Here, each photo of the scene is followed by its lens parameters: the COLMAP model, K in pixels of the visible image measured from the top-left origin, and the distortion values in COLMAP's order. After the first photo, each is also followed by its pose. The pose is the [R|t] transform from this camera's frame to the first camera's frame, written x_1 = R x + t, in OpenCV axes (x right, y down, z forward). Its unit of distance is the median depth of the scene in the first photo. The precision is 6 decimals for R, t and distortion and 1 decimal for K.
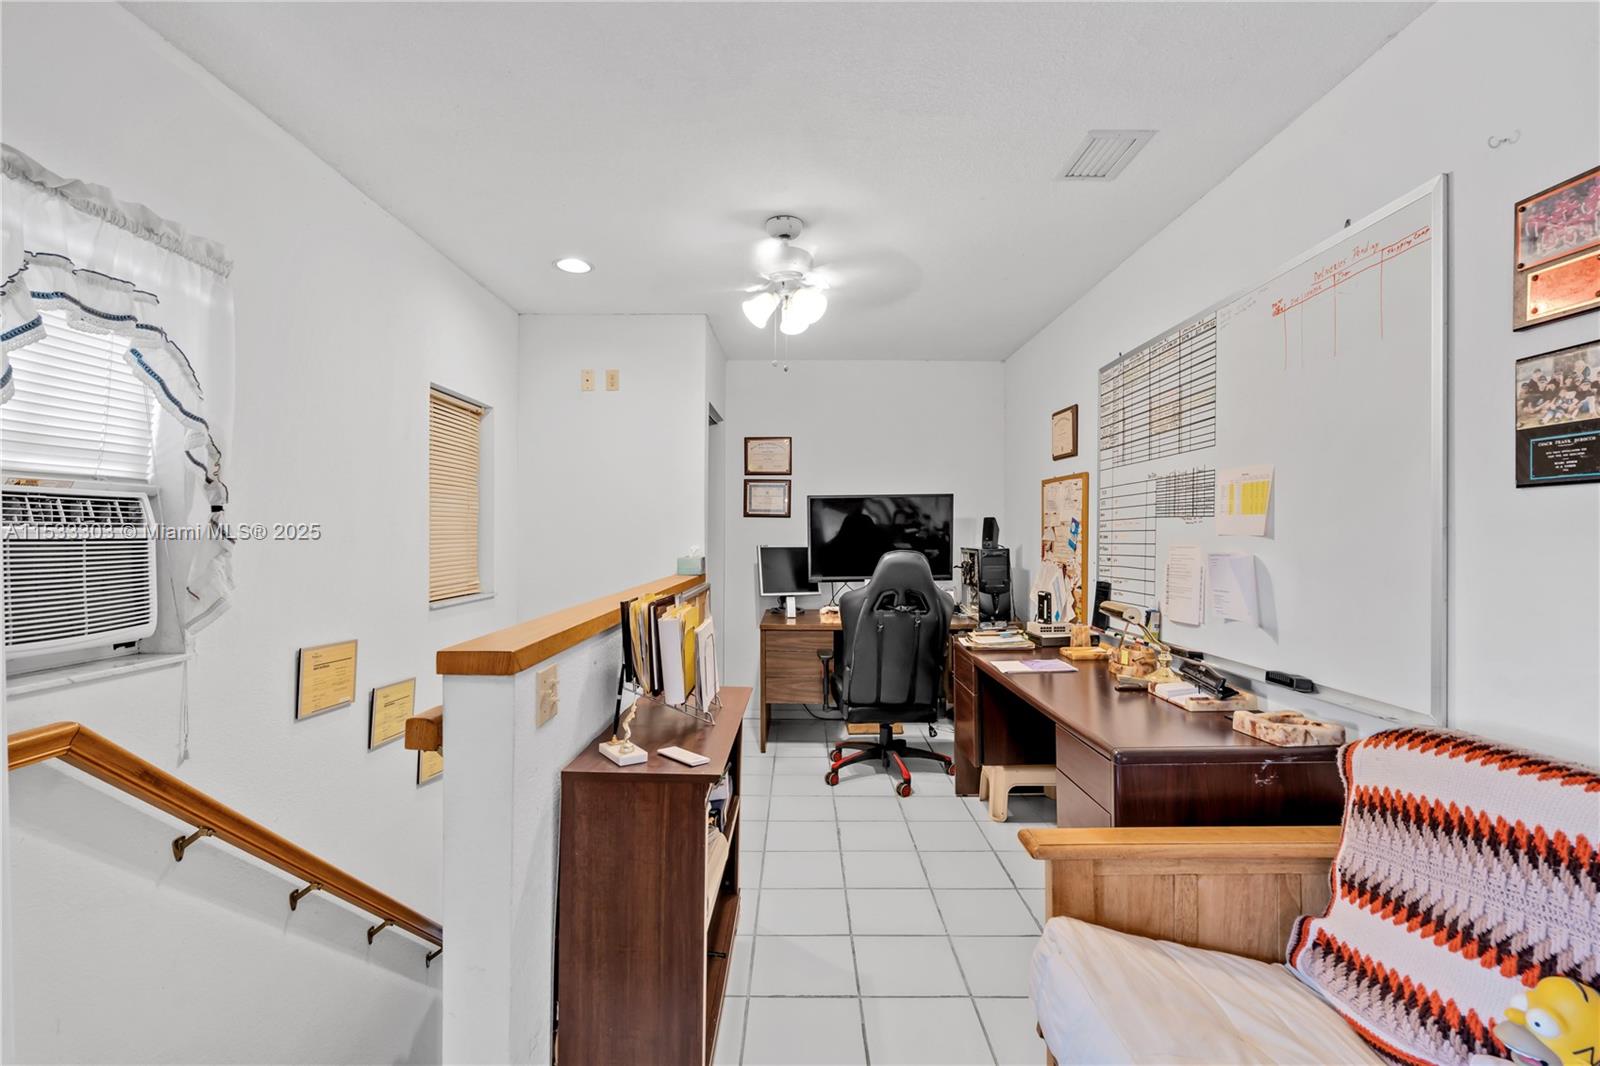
lens RADIAL K [[741.2, 0, 802.9], [0, 741.2, 531.1], [0, 0, 1]] dist [-0.005808, 0.000086]
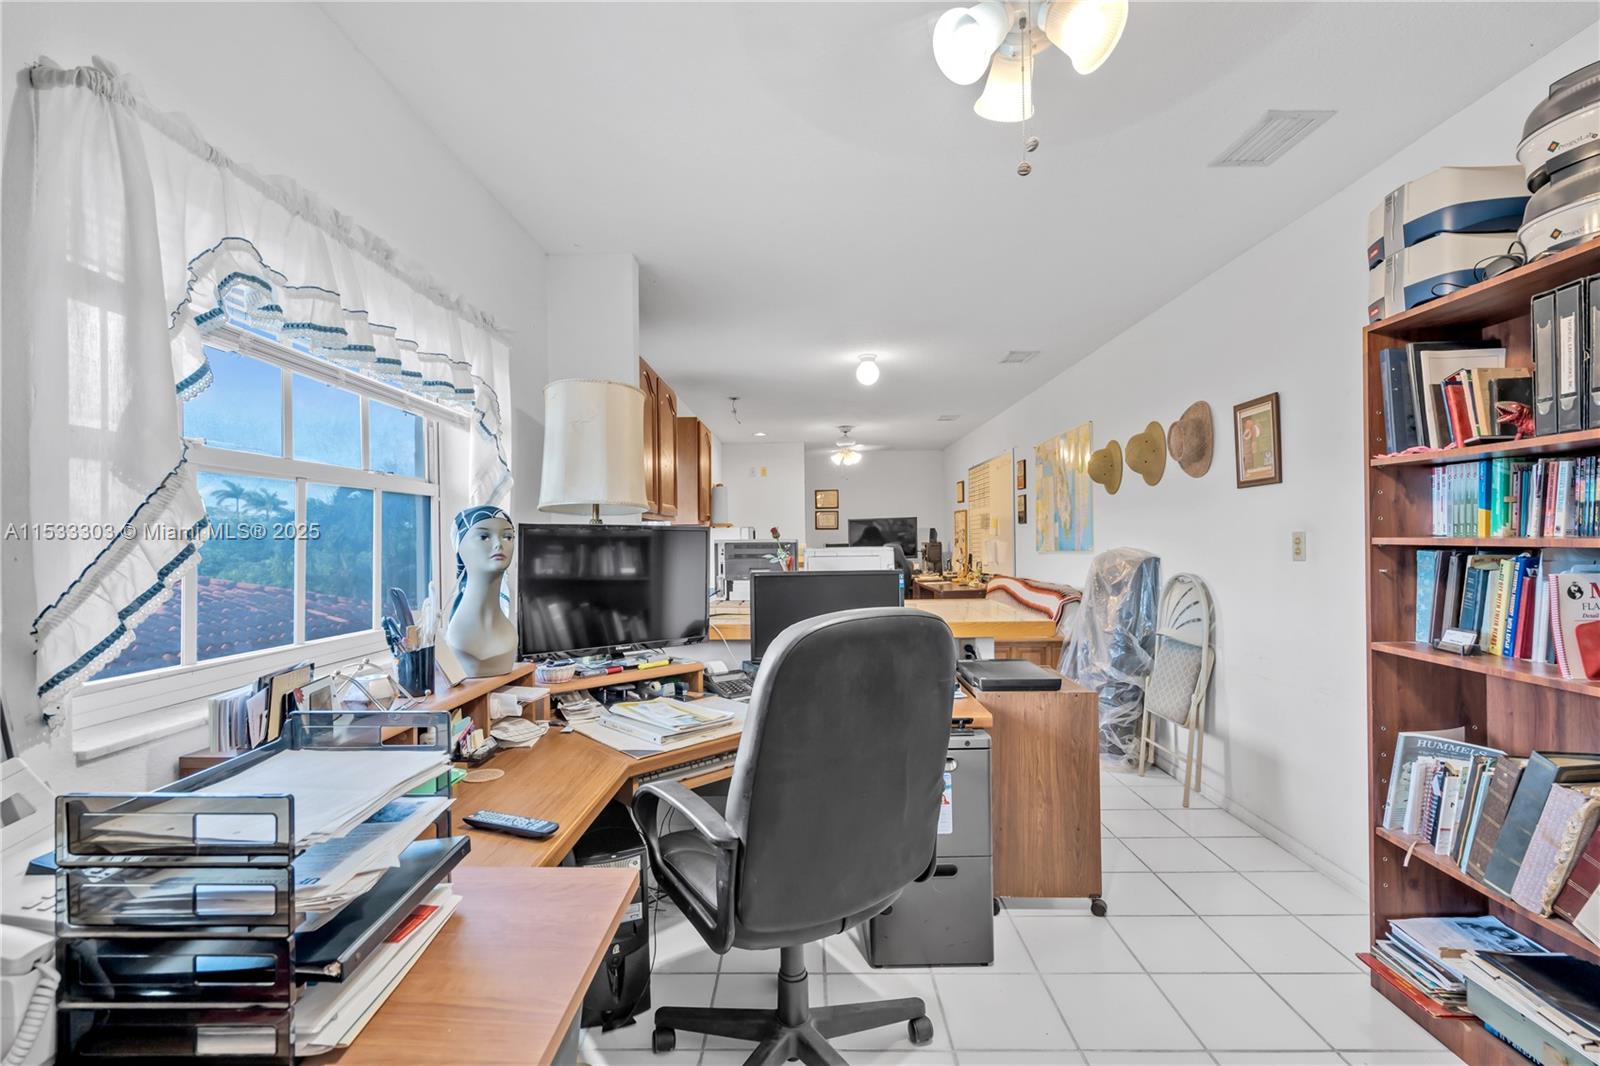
lens RADIAL K [[741.2, 0, 797.8], [0, 741.2, 536.9], [0, 0, 1]] dist [-0.005808, 0.000086]
pose [[0.999601, -0.018680, -0.021205, -0.097108], [0.018694, 0.999825, 0.000463, -0.001172], [0.021193, -0.000860, 0.999775, -1.168725]]
